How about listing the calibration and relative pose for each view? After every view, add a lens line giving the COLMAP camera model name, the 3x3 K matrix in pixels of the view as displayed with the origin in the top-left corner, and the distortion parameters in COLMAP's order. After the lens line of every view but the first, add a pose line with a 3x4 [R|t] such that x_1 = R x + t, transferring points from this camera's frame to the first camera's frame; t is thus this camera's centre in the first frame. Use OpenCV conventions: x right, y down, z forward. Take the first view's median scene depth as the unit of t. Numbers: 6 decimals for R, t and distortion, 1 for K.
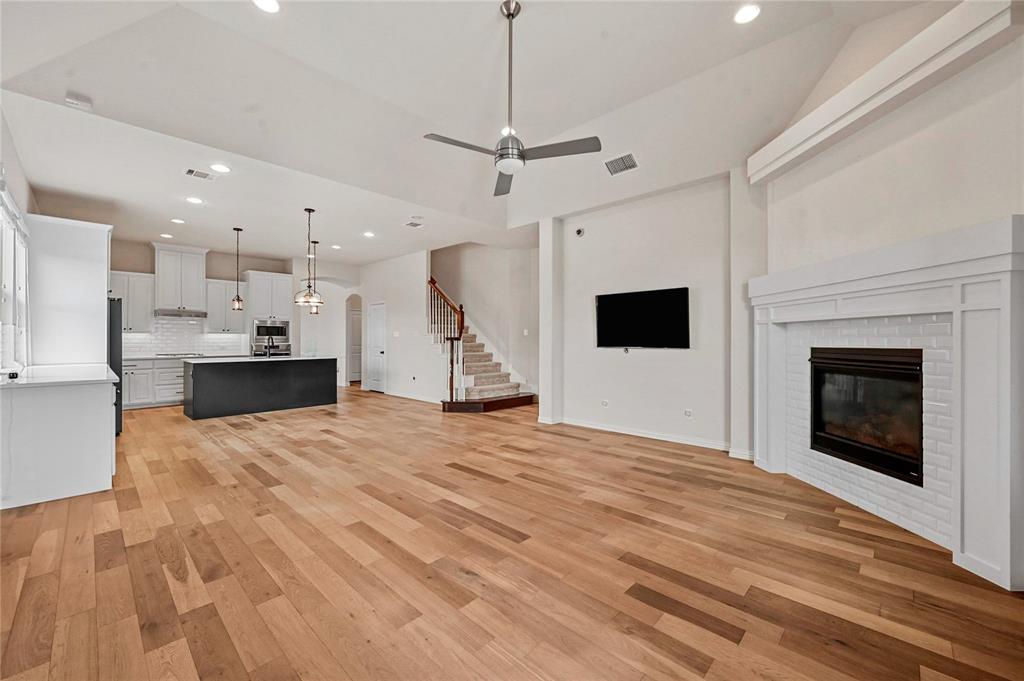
lens RADIAL K [[409.2, 0, 508.9], [0, 409.2, 338.9], [0, 0, 1]] dist [0.000122, -0.000060]
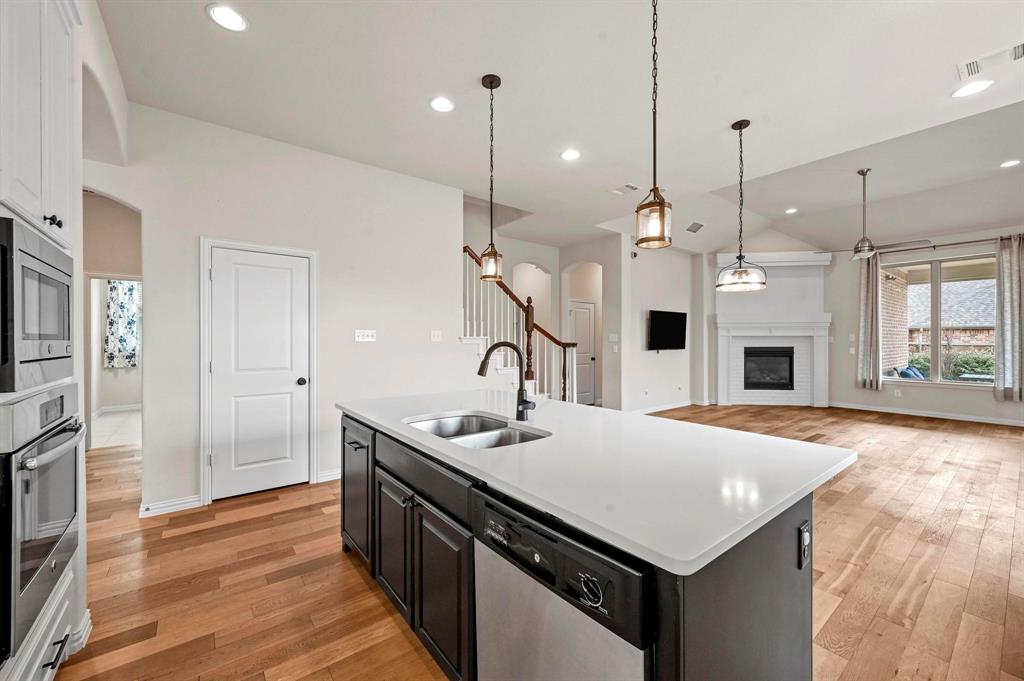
lens RADIAL K [[404.6, 0, 510.0], [0, 404.6, 340.7], [0, 0, 1]] dist [0.000434, -0.000085]
pose [[0.143350, -0.001049, 0.989672, -1.592268], [-0.001502, 0.999998, 0.001277, -0.015250], [-0.989671, -0.001669, 0.143348, 1.796165]]
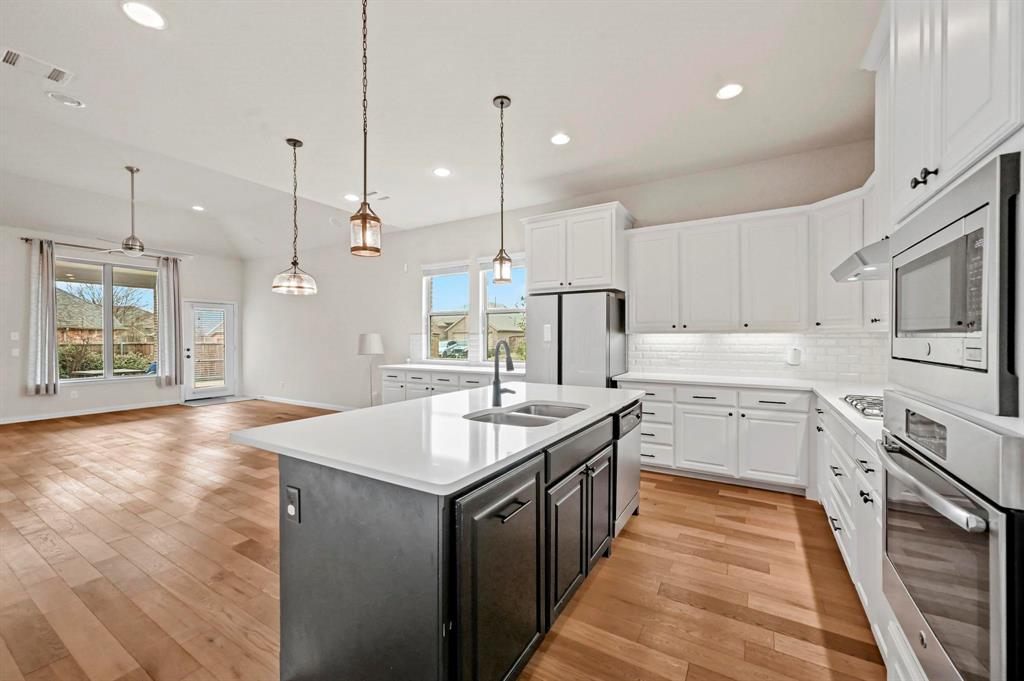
lens RADIAL K [[404.6, 0, 510.0], [0, 404.6, 340.7], [0, 0, 1]] dist [0.000434, -0.000085]
pose [[-0.975851, 0.003665, -0.218405, -0.978484], [0.002697, 0.999985, 0.004733, -0.014845], [0.218419, 0.004029, -0.975847, 2.439686]]
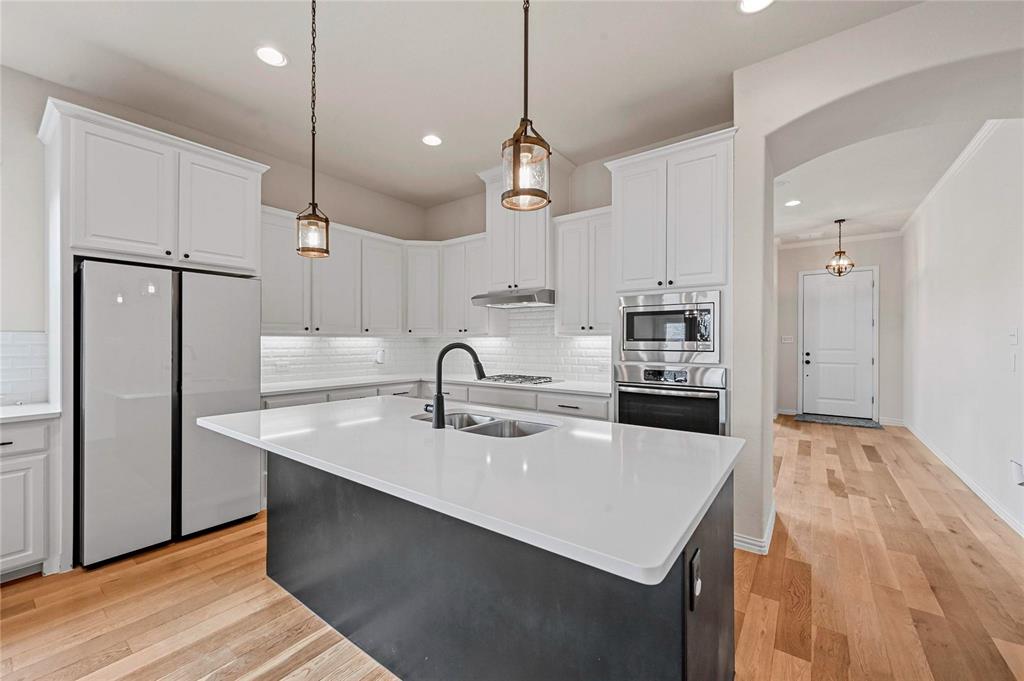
lens RADIAL K [[404.6, 0, 510.0], [0, 404.6, 340.7], [0, 0, 1]] dist [0.000434, -0.000085]
pose [[0.127145, -0.000702, -0.991884, -0.613486], [0.001256, 0.999999, -0.000547, -0.015898], [0.991883, -0.001176, 0.127146, 1.872944]]
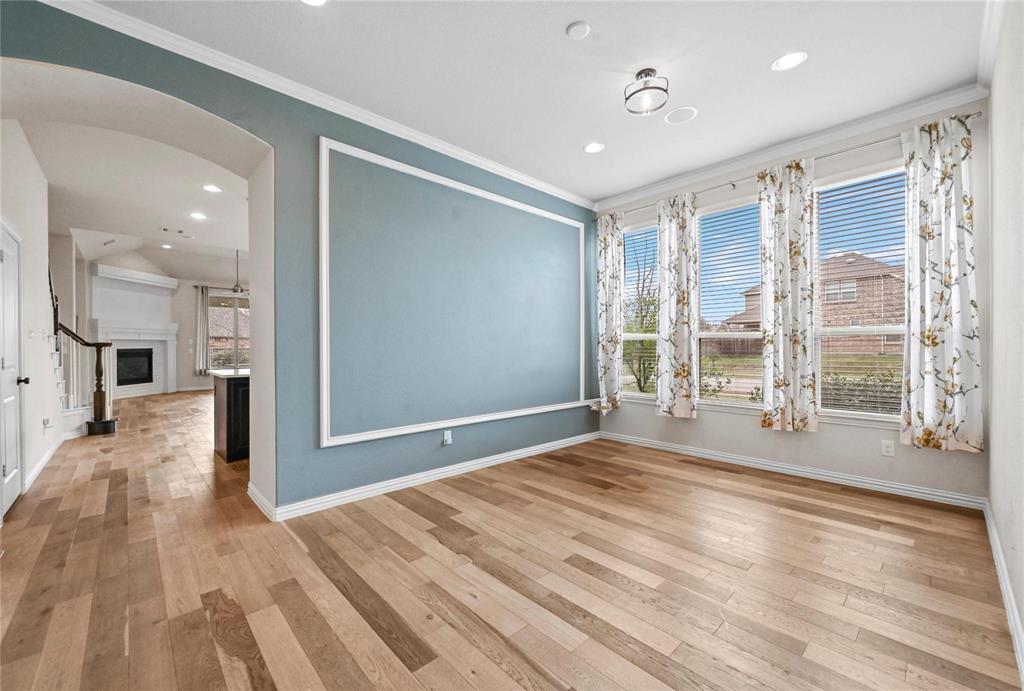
lens RADIAL K [[401.8, 0, 512.0], [0, 401.8, 345.5], [0, 0, 1]] dist [-0.021014, 0.000141]
pose [[-0.999445, 0.006301, 0.032701, -1.766923], [0.006201, 0.999976, -0.003159, 0.019547], [-0.032720, -0.002954, -0.999460, 3.156182]]
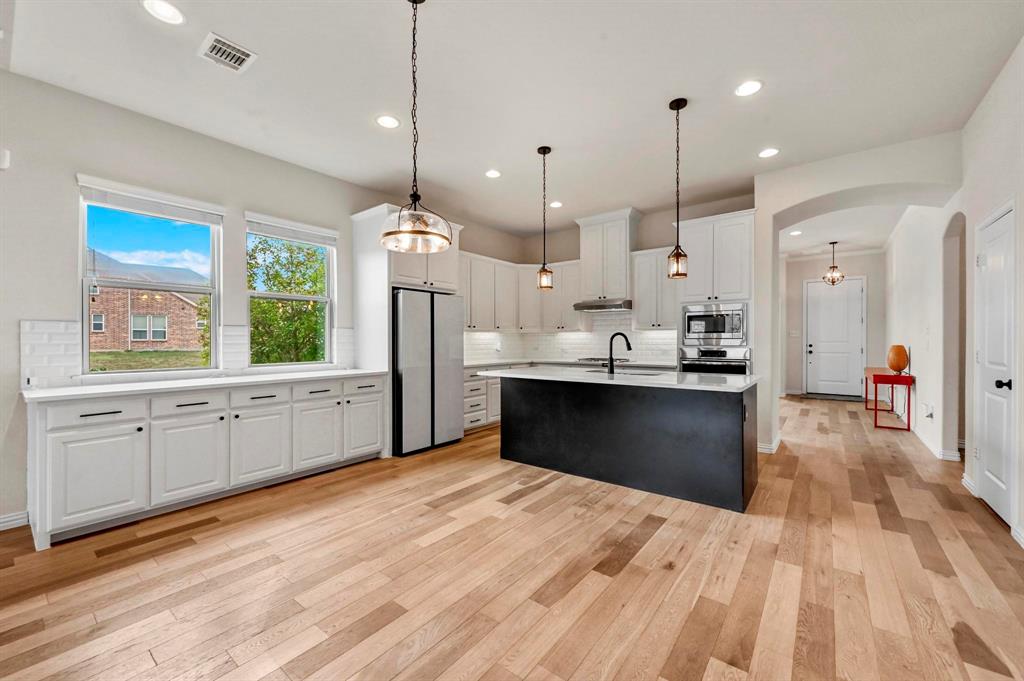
lens RADIAL K [[404.6, 0, 510.0], [0, 404.6, 340.7], [0, 0, 1]] dist [0.000434, -0.000085]
pose [[0.103498, 0.002884, -0.994625, -0.161524], [0.004527, 0.999984, 0.003371, 0.001568], [0.994619, -0.004852, 0.103483, 1.516664]]
